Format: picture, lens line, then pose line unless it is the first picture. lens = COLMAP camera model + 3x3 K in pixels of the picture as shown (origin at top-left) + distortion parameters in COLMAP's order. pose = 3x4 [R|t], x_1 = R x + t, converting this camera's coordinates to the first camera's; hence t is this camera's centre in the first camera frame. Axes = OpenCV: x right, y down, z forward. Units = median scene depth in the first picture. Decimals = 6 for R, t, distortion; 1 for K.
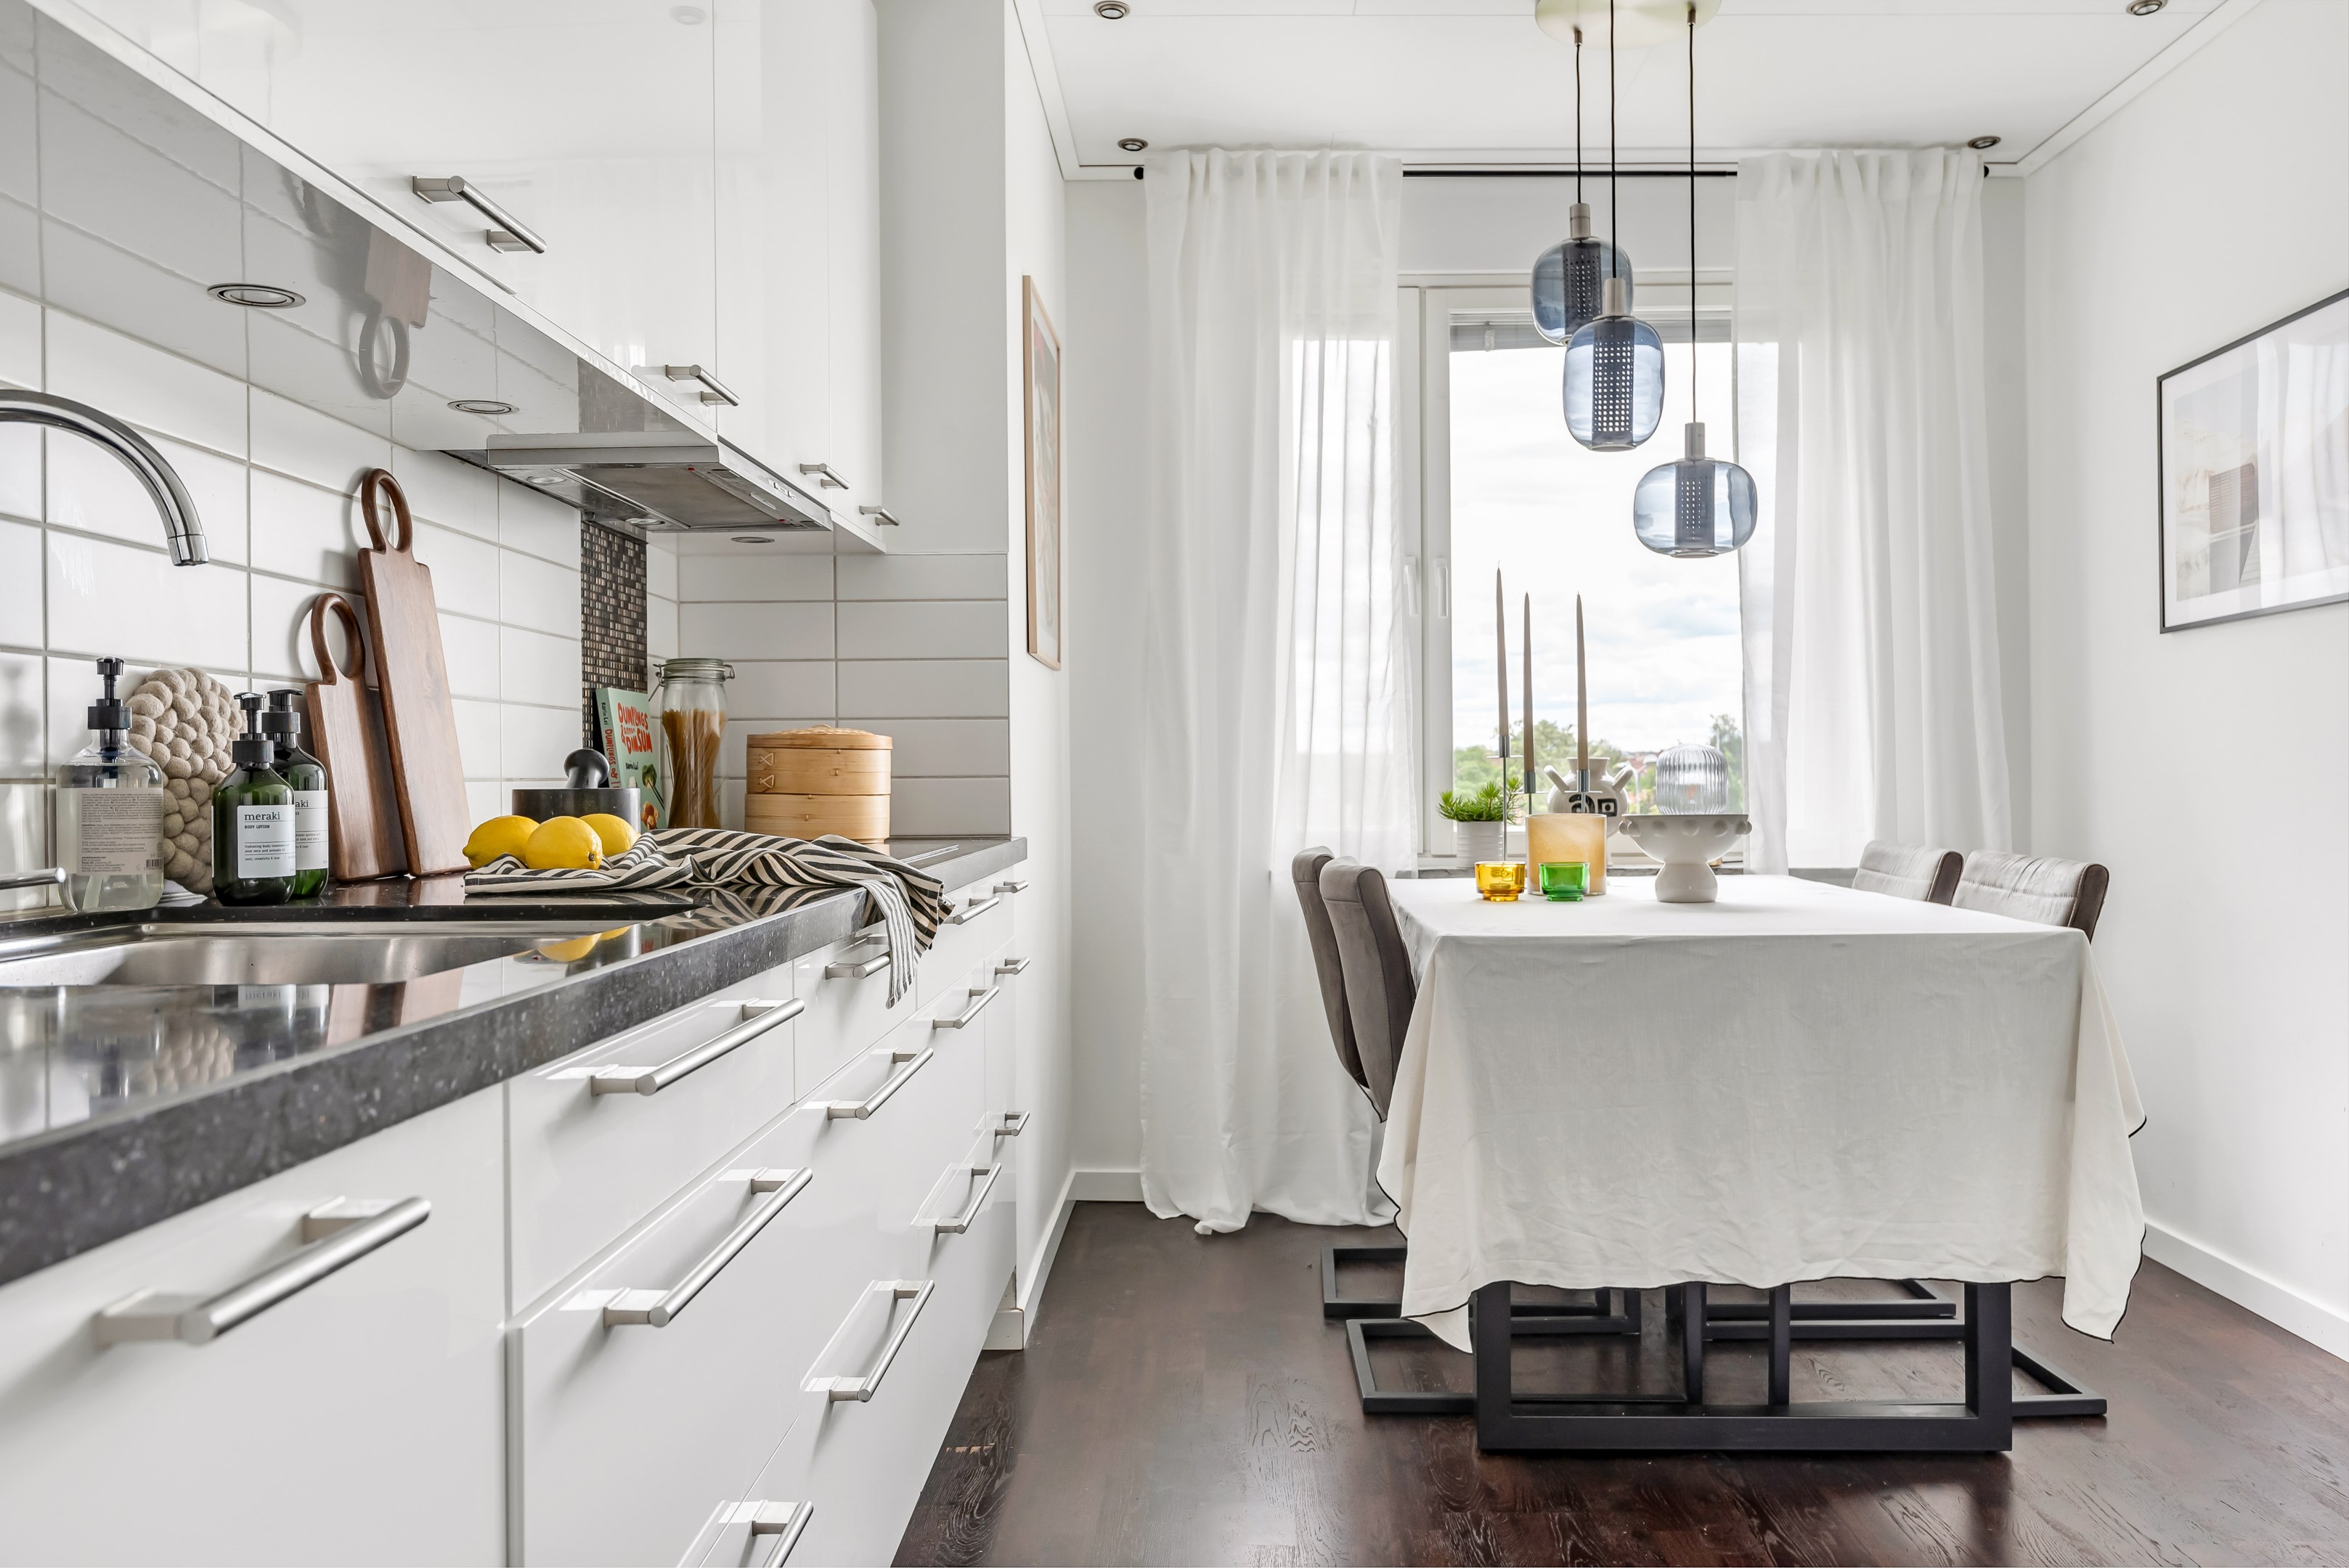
lens RADIAL K [[1624.8, 0, 1174.5], [0, 1624.8, 784.0], [0, 0, 1]] dist [0.001577, -0.000135]
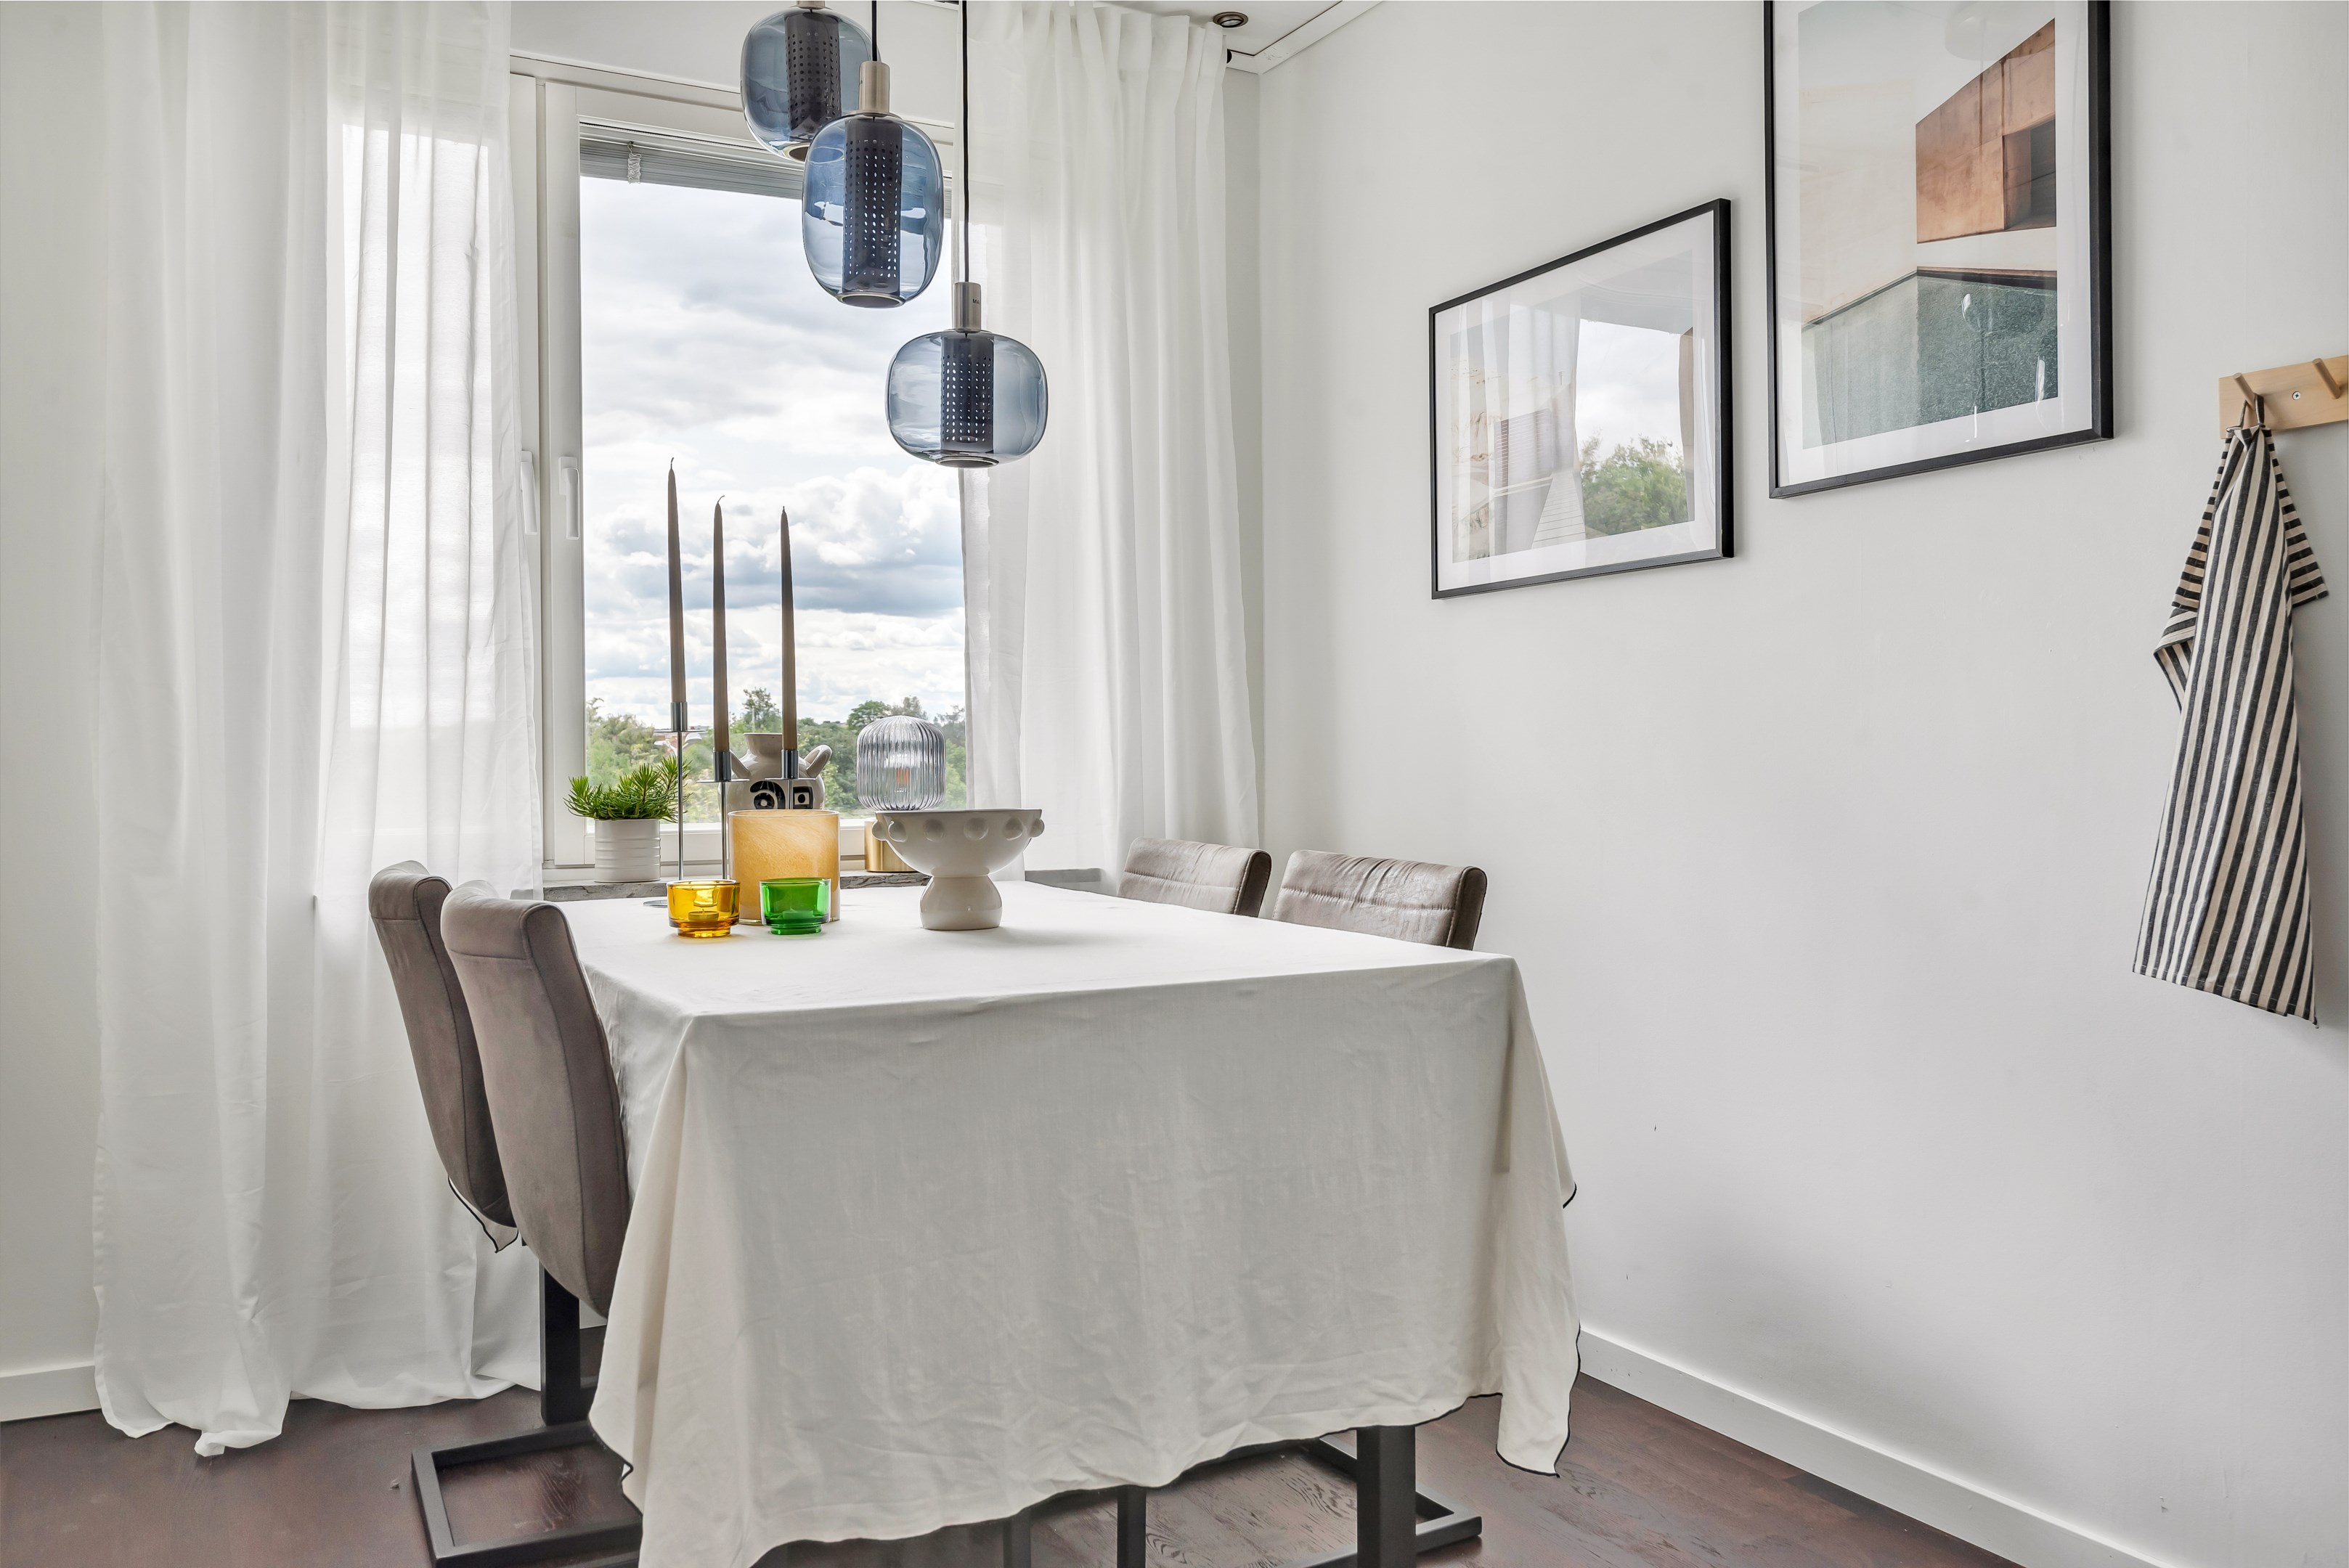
lens RADIAL K [[1842.9, 0, 1174.5], [0, 1842.9, 784.0], [0, 0, 1]] dist [-0.002932, 0.003491]
pose [[0.865059, -0.005568, 0.501639, -0.022727], [0.000256, 0.999943, 0.010658, -0.002269], [-0.501670, -0.009091, 0.865011, 0.222069]]
